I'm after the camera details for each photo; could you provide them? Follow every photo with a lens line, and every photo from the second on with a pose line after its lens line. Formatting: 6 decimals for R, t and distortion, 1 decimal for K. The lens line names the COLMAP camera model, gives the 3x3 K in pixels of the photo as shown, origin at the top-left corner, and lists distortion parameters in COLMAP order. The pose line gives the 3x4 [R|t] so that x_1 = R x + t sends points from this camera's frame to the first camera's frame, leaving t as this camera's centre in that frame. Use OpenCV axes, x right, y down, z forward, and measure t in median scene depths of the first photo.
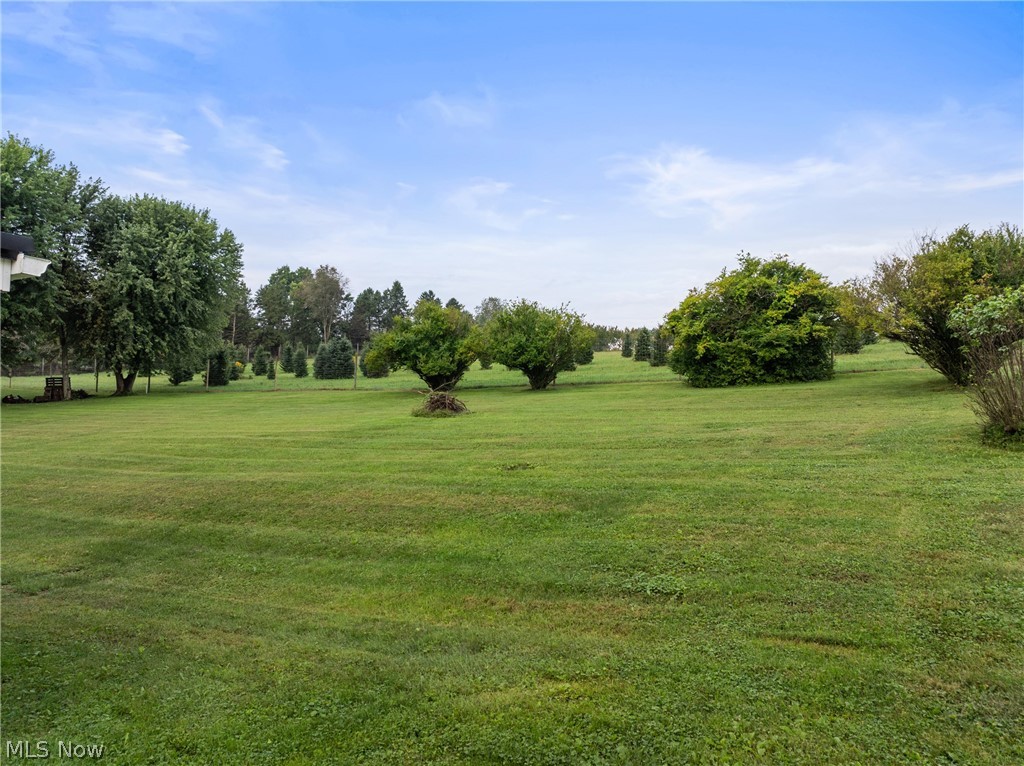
lens RADIAL K [[732.6, 0, 512.1], [0, 732.6, 386.0], [0, 0, 1]] dist [-0.032775, 0.000170]
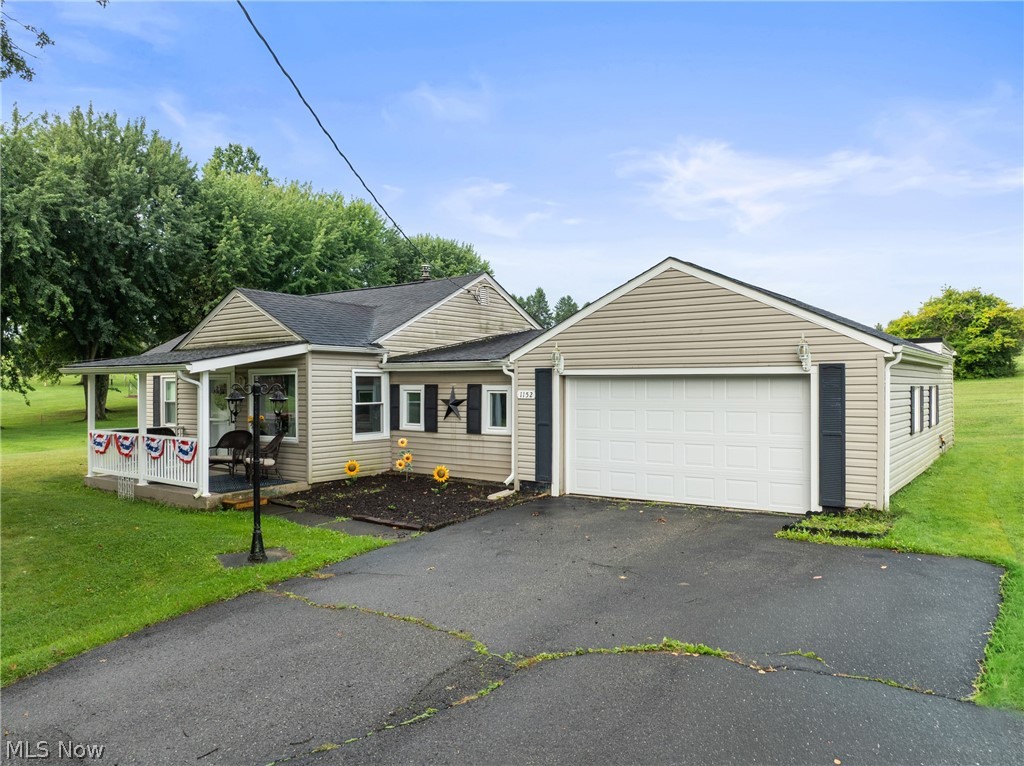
lens RADIAL K [[732.6, 0, 510.8], [0, 732.6, 382.1], [0, 0, 1]] dist [-0.032775, 0.000170]
pose [[0.992943, -0.001449, -0.118587, -0.366816], [0.001122, 0.999995, -0.002823, 0.005109], [0.118590, 0.002670, 0.992940, -0.501878]]
